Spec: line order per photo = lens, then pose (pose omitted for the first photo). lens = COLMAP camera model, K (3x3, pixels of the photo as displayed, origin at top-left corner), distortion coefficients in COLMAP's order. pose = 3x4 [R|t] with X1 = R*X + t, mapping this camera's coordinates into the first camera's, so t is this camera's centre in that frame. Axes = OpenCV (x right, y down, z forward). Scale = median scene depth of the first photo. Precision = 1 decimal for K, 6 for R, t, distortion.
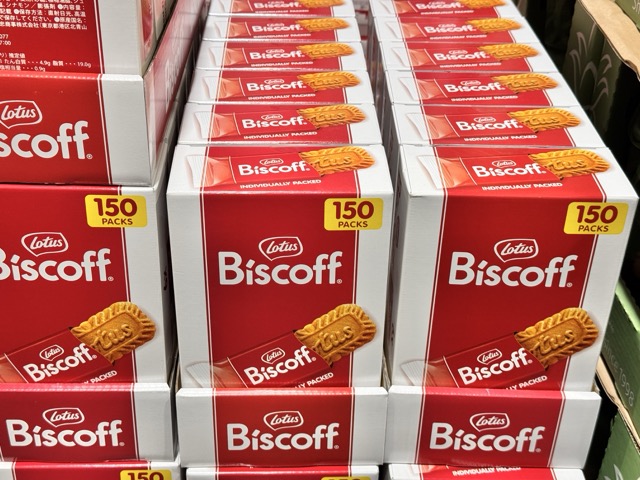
lens RADIAL K [[892.0, 0, 320.6], [0, 892.0, 239.6], [0, 0, 1]] dist [0.054424, 0.000000]
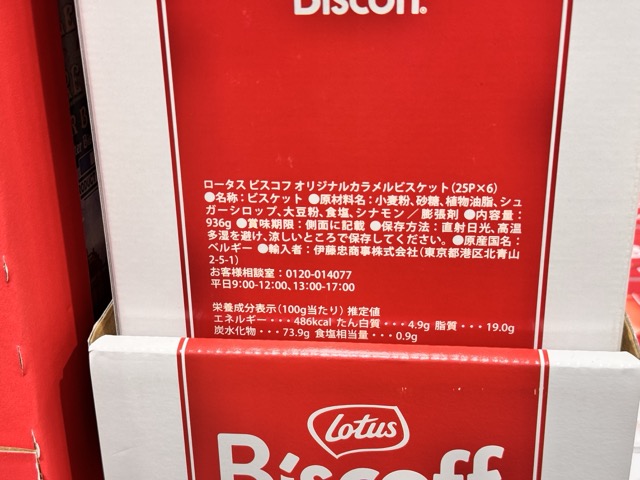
lens RADIAL K [[892.0, 0, 319.6], [0, 892.0, 240.5], [0, 0, 1]] dist [0.054424, 0.000000]
pose [[0.991096, -0.008934, -0.132849, -0.302643], [-0.010349, 0.989558, -0.143760, -0.176250], [0.132746, 0.143855, 0.980655, 0.530301]]
